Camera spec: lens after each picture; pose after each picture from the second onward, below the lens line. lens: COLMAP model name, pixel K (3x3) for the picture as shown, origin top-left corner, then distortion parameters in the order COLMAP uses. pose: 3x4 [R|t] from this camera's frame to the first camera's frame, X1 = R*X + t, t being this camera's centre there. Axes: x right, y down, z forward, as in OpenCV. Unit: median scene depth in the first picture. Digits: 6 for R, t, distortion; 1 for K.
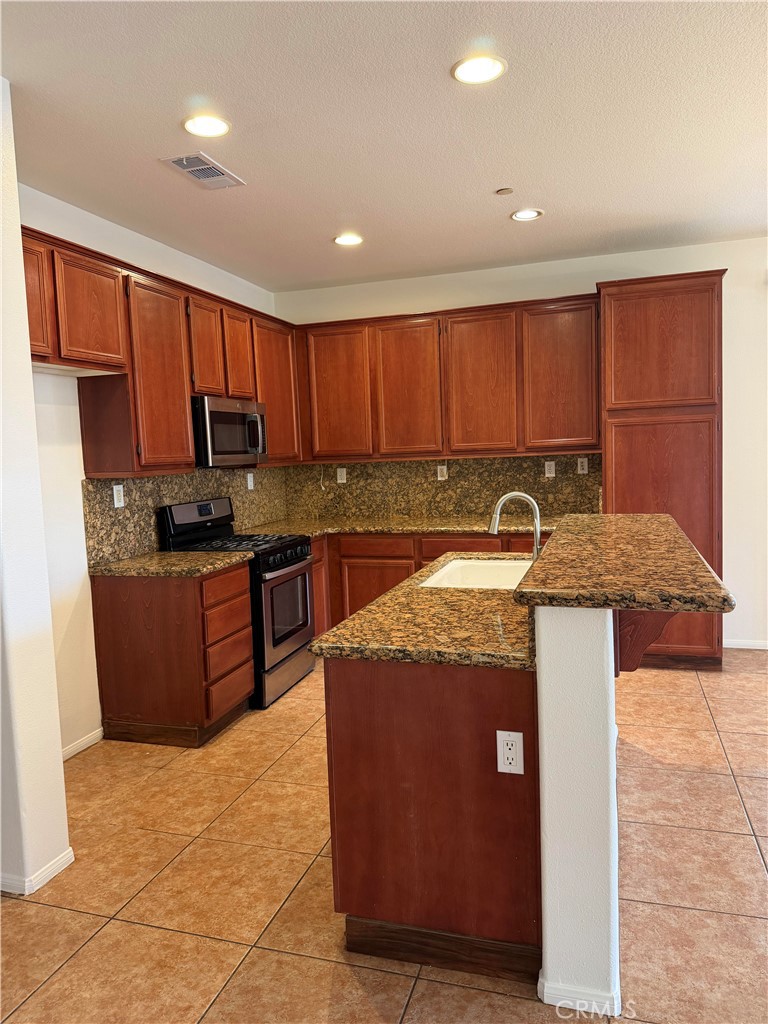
lens RADIAL K [[716.0, 0, 384.0], [0, 716.0, 512.0], [0, 0, 1]] dist [0.165715, -0.363644]
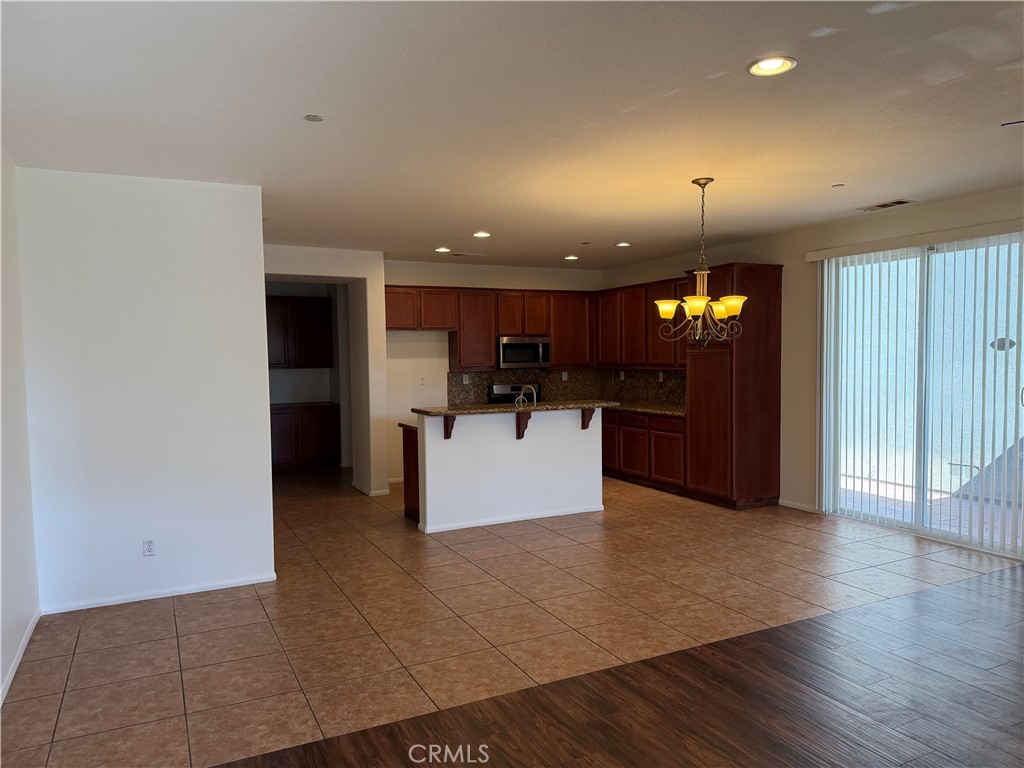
lens RADIAL K [[717.2, 0, 496.1], [0, 717.2, 385.4], [0, 0, 1]] dist [0.007499, -0.035604]
pose [[0.681613, 0.059517, -0.729288, 1.450255], [-0.075739, 0.997072, 0.010583, -0.034892], [0.727782, 0.048022, 0.684125, -0.550327]]
